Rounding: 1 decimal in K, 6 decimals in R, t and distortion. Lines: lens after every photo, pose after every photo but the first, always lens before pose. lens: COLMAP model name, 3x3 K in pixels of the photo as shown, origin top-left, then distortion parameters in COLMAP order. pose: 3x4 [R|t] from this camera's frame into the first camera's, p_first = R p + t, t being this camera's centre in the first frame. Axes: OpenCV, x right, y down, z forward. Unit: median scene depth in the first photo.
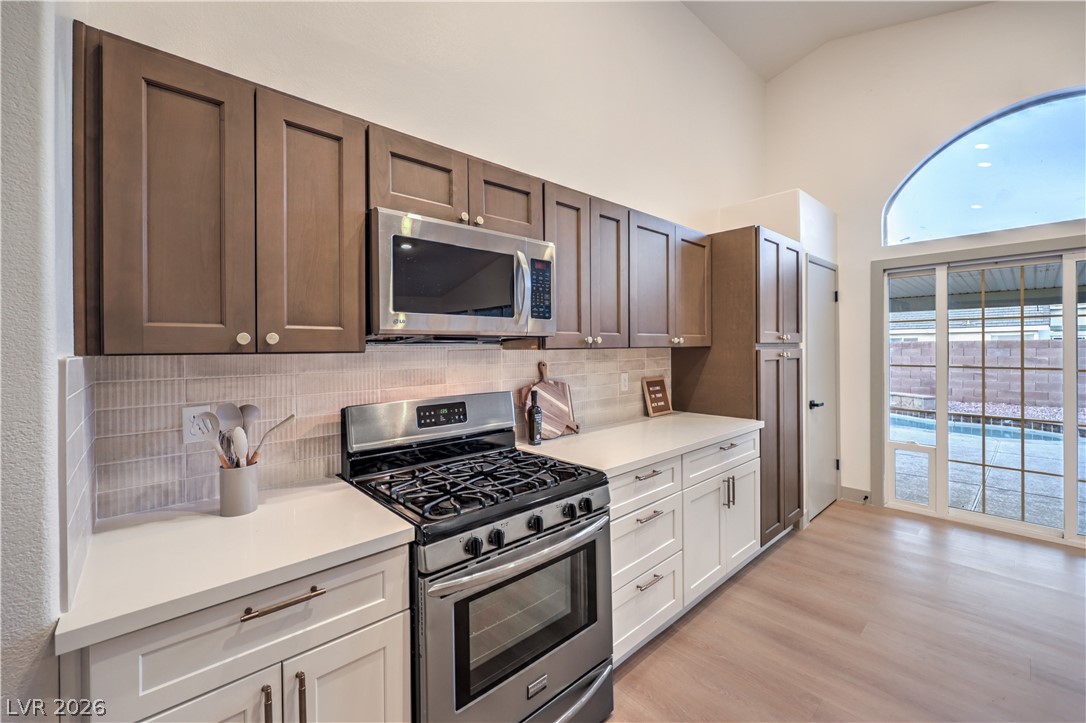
lens RADIAL K [[444.5, 0, 533.7], [0, 444.5, 348.4], [0, 0, 1]] dist [-0.001280, 0.001345]
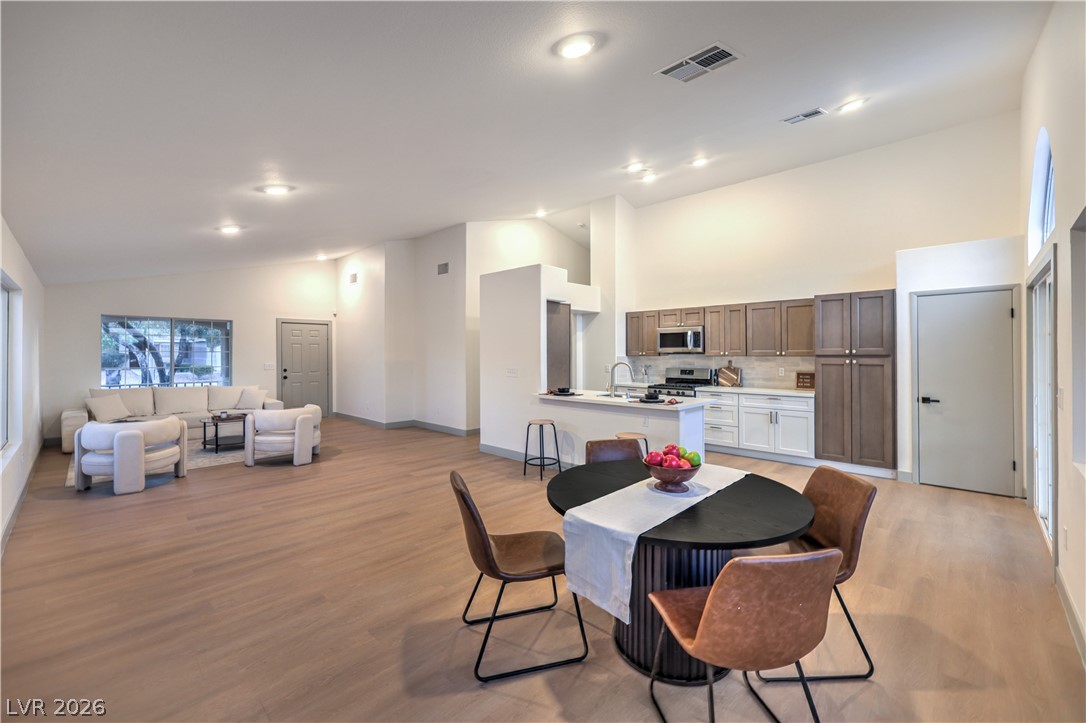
lens RADIAL K [[444.5, 0, 555.3], [0, 444.5, 353.9], [0, 0, 1]] dist [-0.001280, 0.001345]
pose [[0.090001, 0.011339, -0.995877, 2.117131], [-0.001218, 0.999936, 0.011275, -0.032591], [0.995941, 0.000199, 0.090009, -0.293993]]
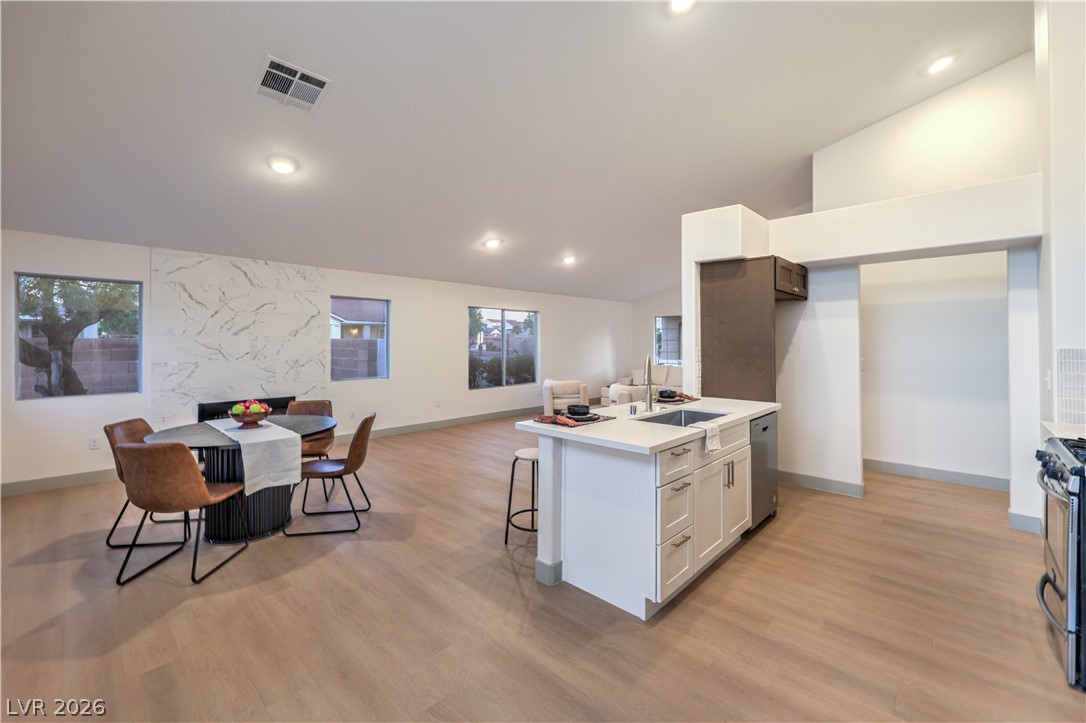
lens RADIAL K [[444.5, 0, 524.0], [0, 444.5, 339.8], [0, 0, 1]] dist [-0.001280, 0.001345]
pose [[-0.998171, 0.010585, -0.059524, 0.843623], [0.010835, 0.999934, -0.003892, -0.018543], [0.059479, -0.004530, -0.998219, 1.080352]]
